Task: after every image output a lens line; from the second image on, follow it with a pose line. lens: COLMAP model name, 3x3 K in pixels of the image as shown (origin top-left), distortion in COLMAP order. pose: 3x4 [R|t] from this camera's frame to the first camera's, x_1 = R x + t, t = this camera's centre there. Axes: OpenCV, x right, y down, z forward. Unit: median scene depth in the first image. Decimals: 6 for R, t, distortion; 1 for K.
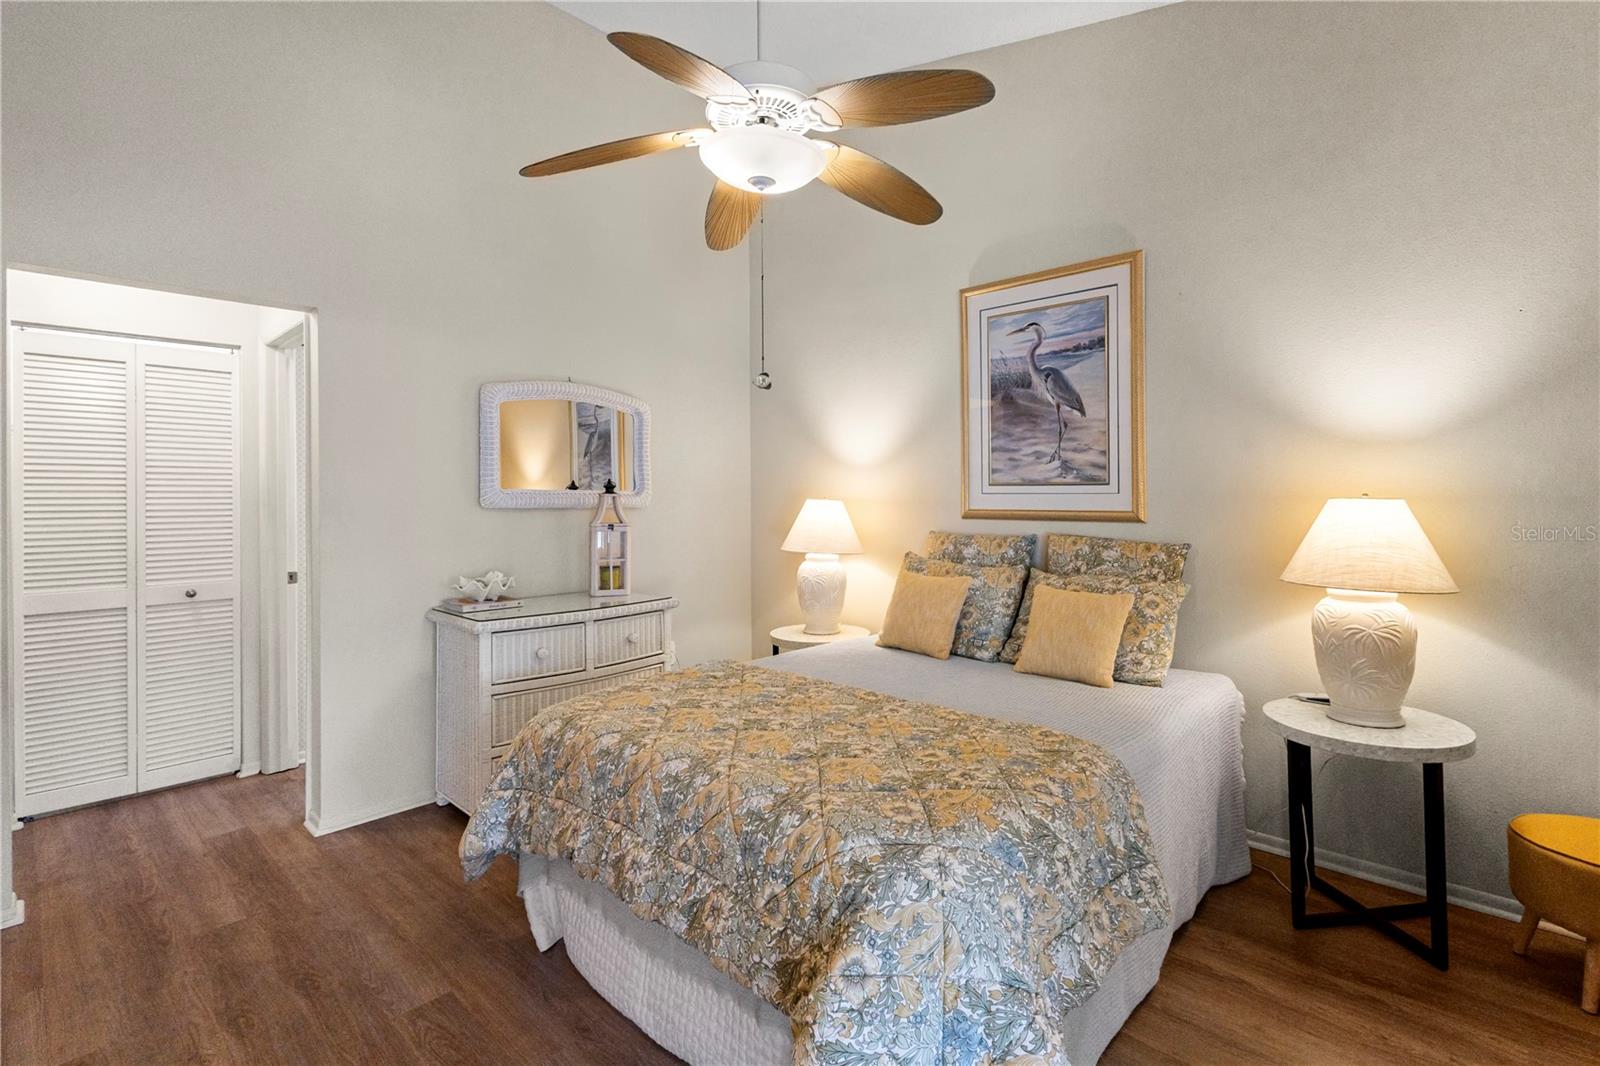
lens RADIAL K [[751.1, 0, 801.7], [0, 751.1, 481.0], [0, 0, 1]] dist [0.001011, 0.000155]
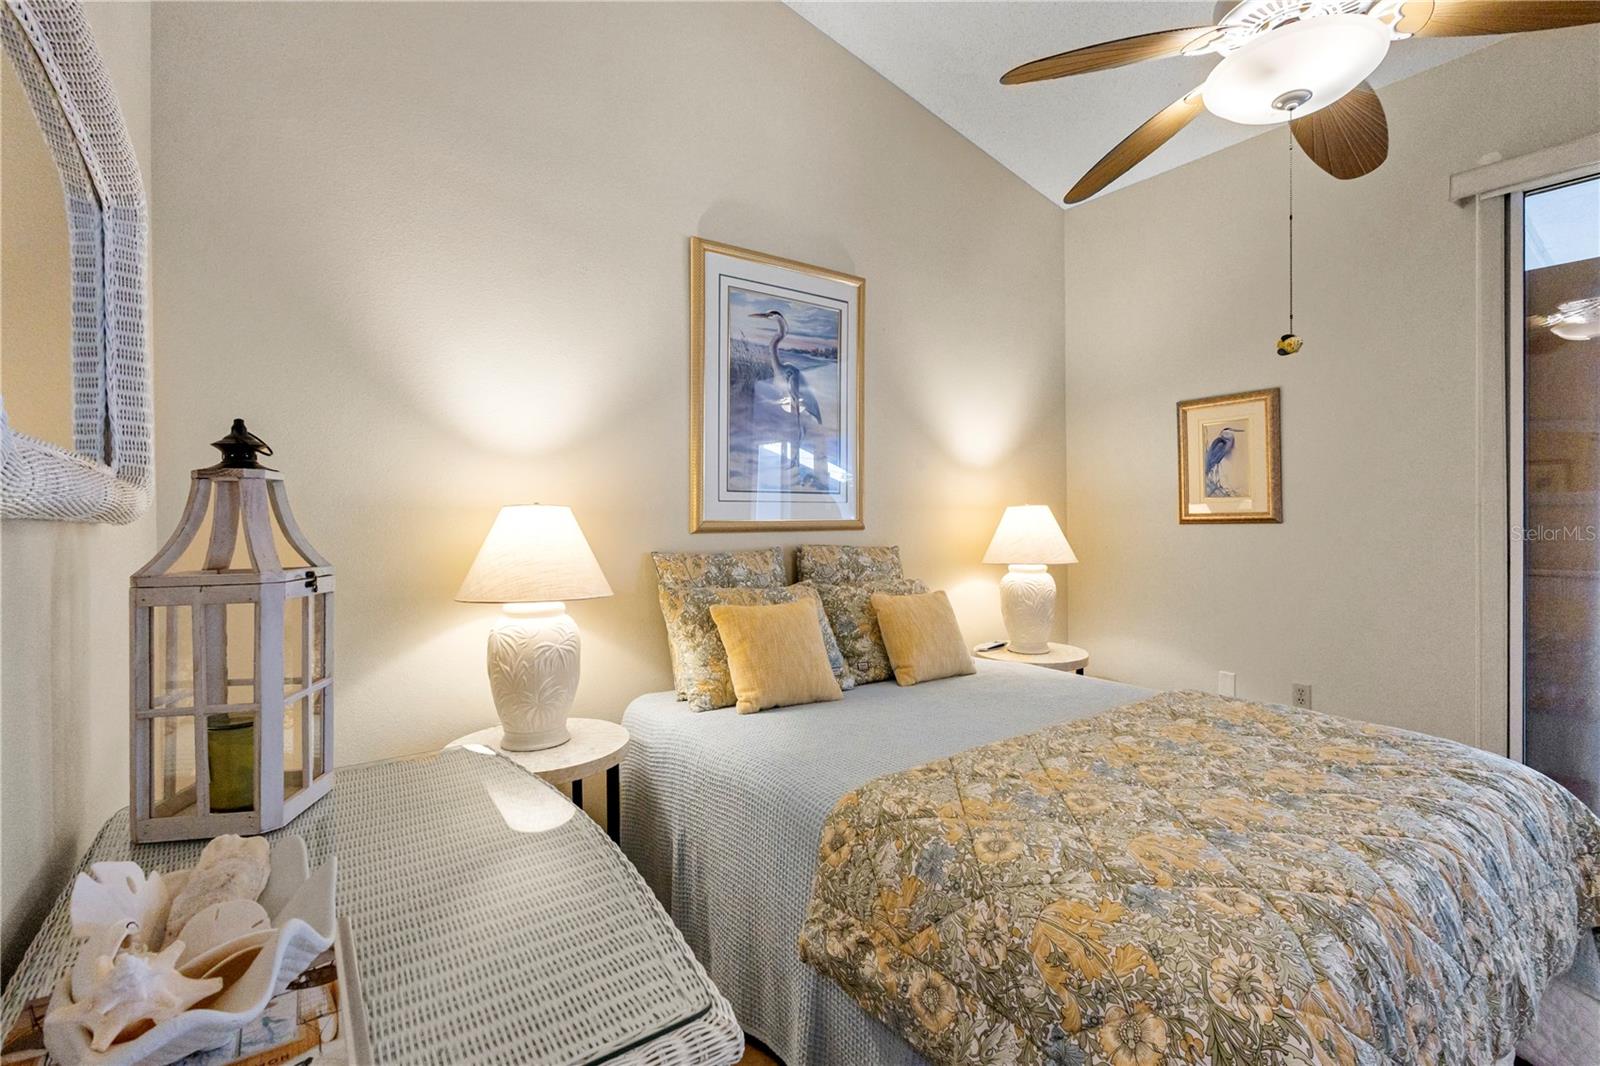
lens RADIAL K [[737.3, 0, 804.7], [0, 737.3, 514.8], [0, 0, 1]] dist [0.000411, 0.000209]
pose [[0.183182, 0.006469, 0.983058, -0.568765], [-0.010291, 0.999936, -0.004662, 0.037278], [-0.983025, -0.009263, 0.183236, 0.829237]]
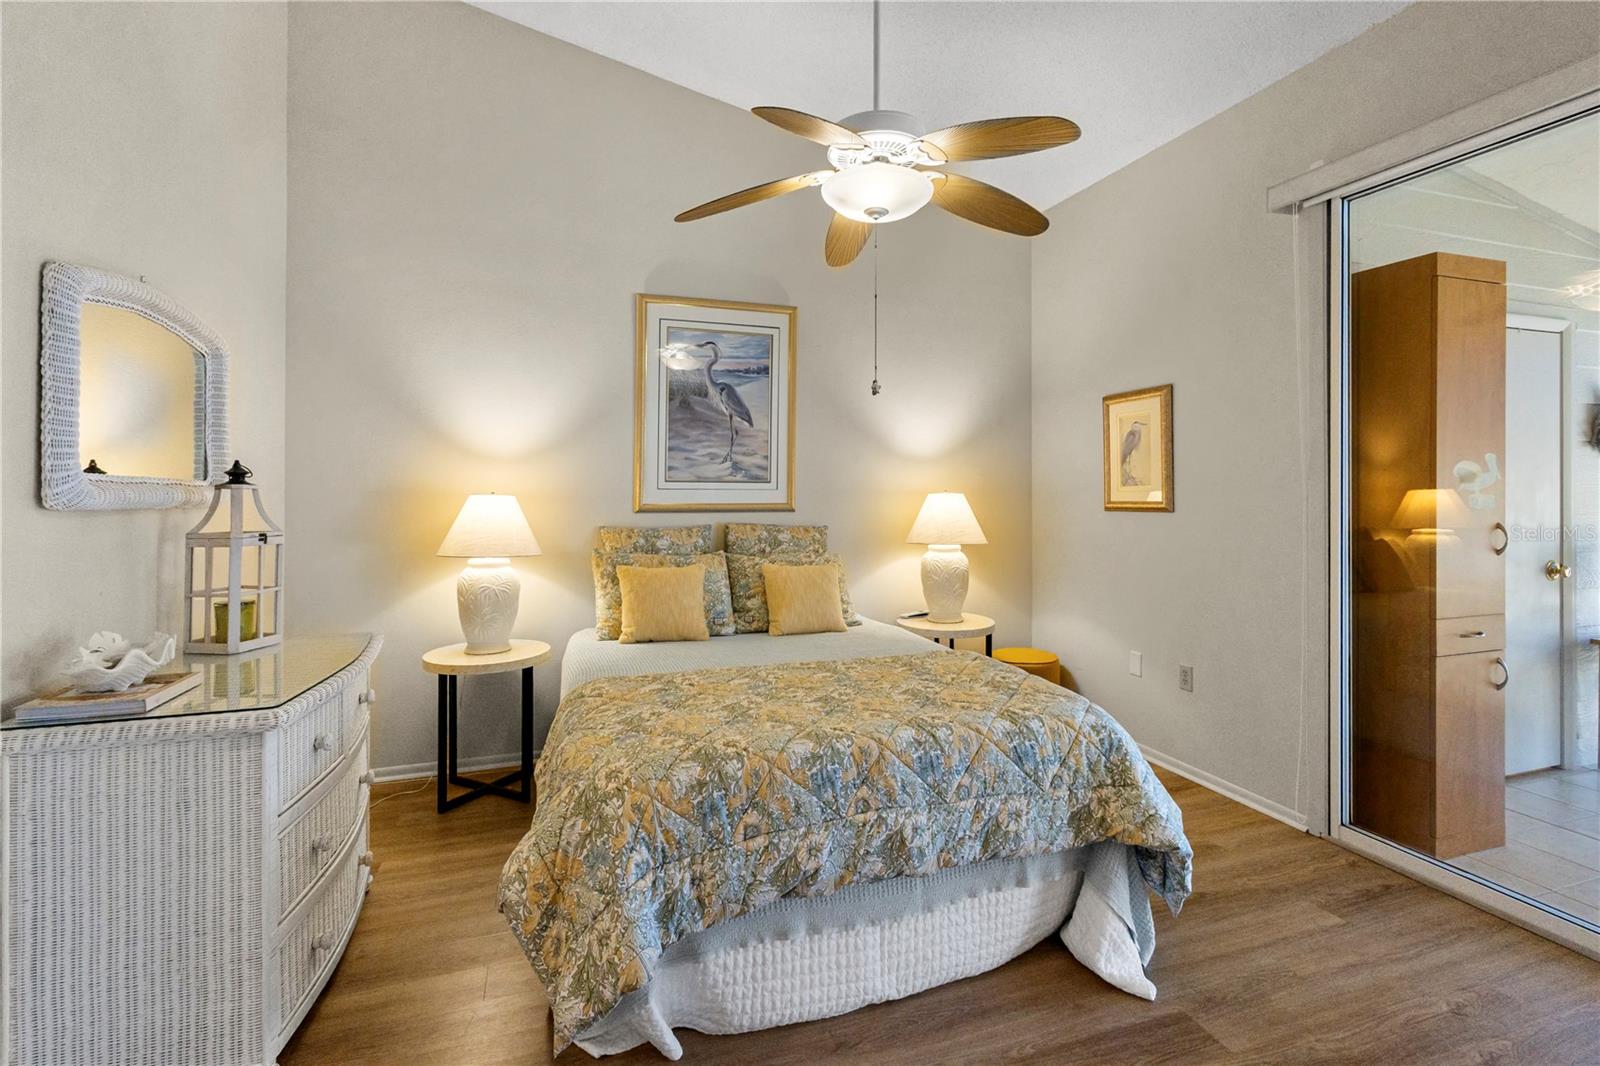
lens RADIAL K [[751.1, 0, 801.7], [0, 751.1, 481.0], [0, 0, 1]] dist [0.001011, 0.000155]
pose [[0.467560, 0.016751, 0.883803, -0.666189], [-0.018716, 0.999784, -0.009048, 0.011980], [-0.883763, -0.012311, 0.467773, 0.343059]]
